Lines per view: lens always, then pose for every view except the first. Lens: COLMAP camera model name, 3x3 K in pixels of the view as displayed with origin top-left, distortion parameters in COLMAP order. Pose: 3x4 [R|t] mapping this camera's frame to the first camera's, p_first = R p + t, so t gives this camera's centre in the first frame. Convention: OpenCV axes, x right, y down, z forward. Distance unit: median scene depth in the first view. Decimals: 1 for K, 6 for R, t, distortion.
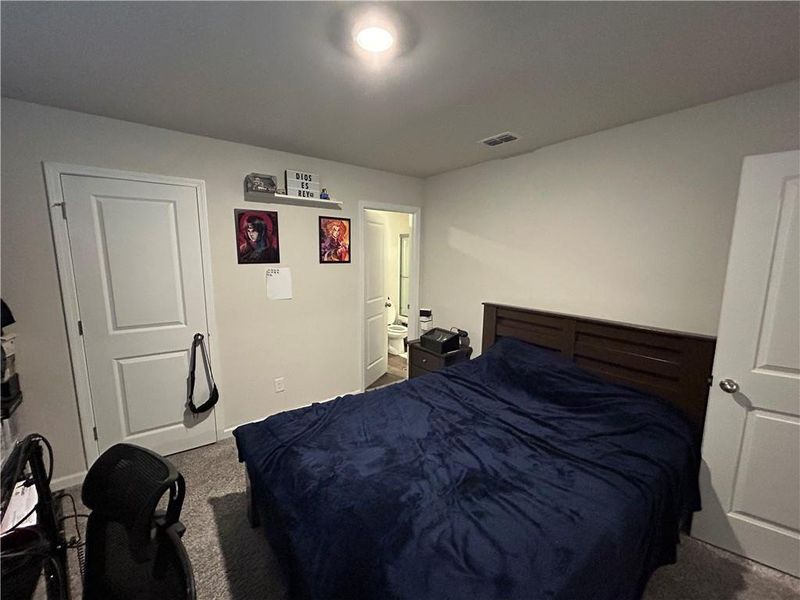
lens RADIAL K [[320.3, 0, 401.9], [0, 320.3, 300.5], [0, 0, 1]] dist [-0.000753, -0.000021]
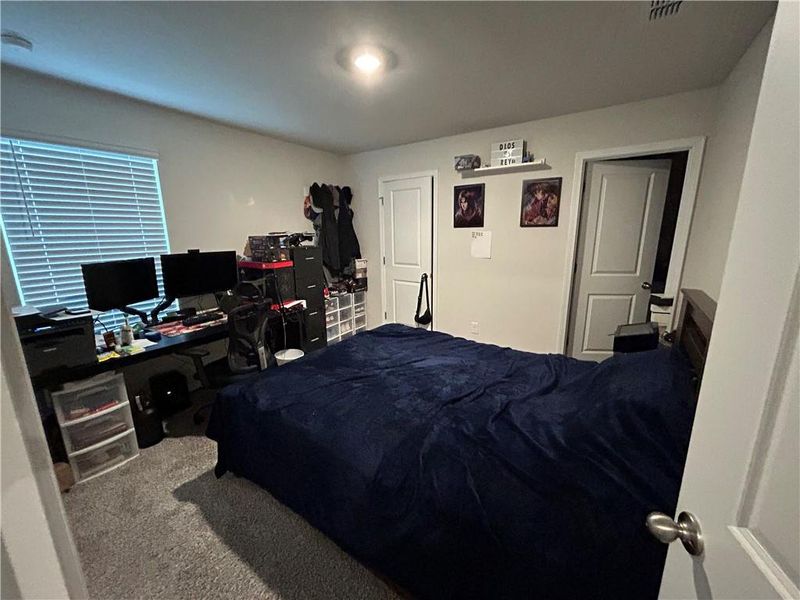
lens RADIAL K [[320.3, 0, 401.9], [0, 320.3, 300.5], [0, 0, 1]] dist [-0.000753, -0.000021]
pose [[0.331687, 0.197543, -0.922475, 0.710997], [-0.115799, 0.978962, 0.168003, -0.014475], [0.936255, 0.051097, 0.347585, 0.329553]]
